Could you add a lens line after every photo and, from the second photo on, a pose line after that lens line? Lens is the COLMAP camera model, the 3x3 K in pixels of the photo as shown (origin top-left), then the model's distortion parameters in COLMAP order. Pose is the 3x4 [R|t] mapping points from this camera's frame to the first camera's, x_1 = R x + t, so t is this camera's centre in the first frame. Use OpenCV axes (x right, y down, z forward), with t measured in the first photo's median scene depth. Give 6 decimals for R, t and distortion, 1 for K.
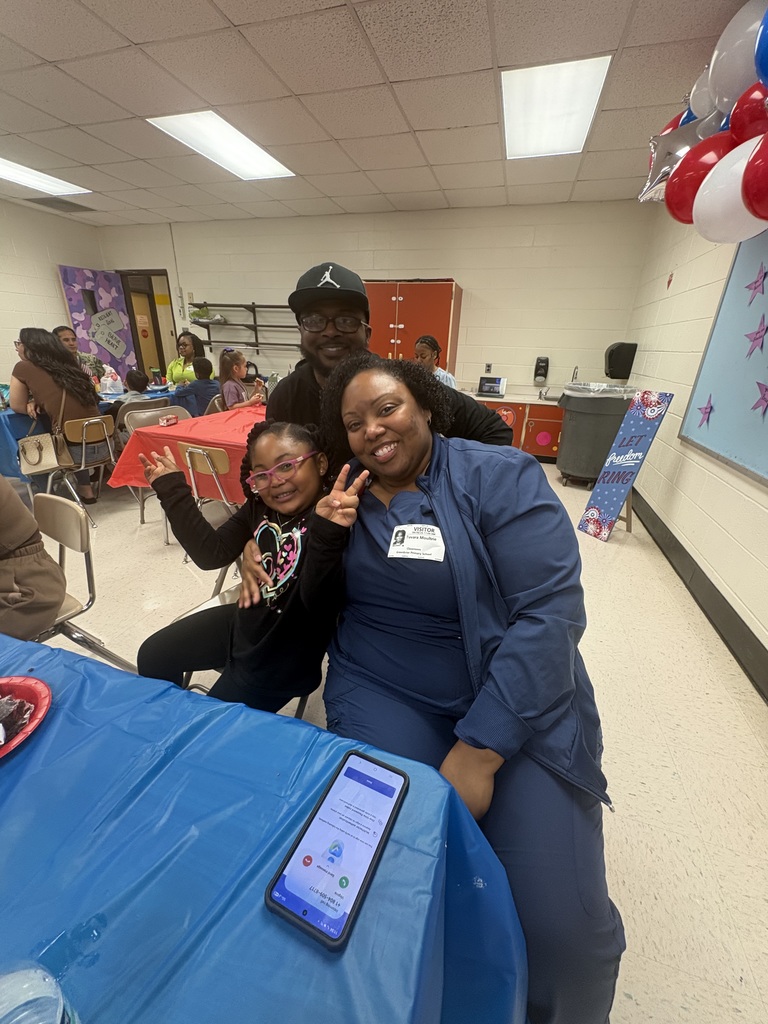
lens RADIAL K [[405.8, 0, 384.0], [0, 405.8, 512.0], [0, 0, 1]] dist [0.000368, 0.000009]
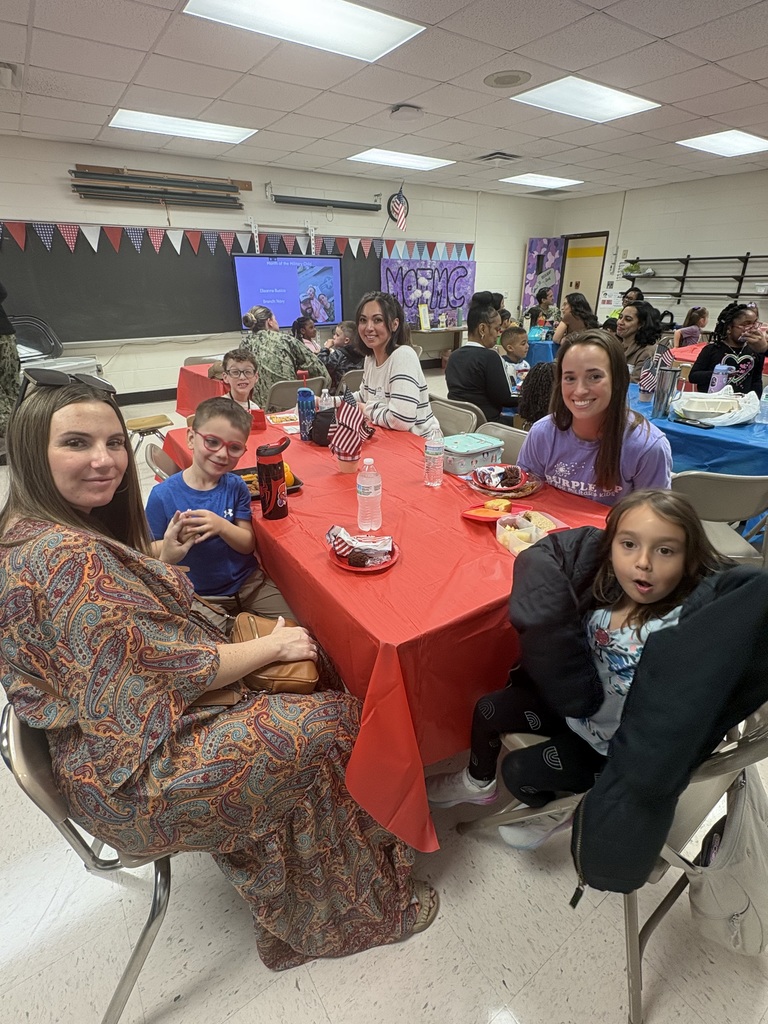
lens RADIAL K [[495.5, 0, 384.0], [0, 495.5, 512.0], [0, 0, 1]] dist [0.000594, 0.000205]
pose [[0.782465, 0.225927, -0.580262, -0.035533], [-0.211585, 0.972879, 0.093479, 0.192947], [0.585645, 0.049631, 0.809047, -0.498909]]
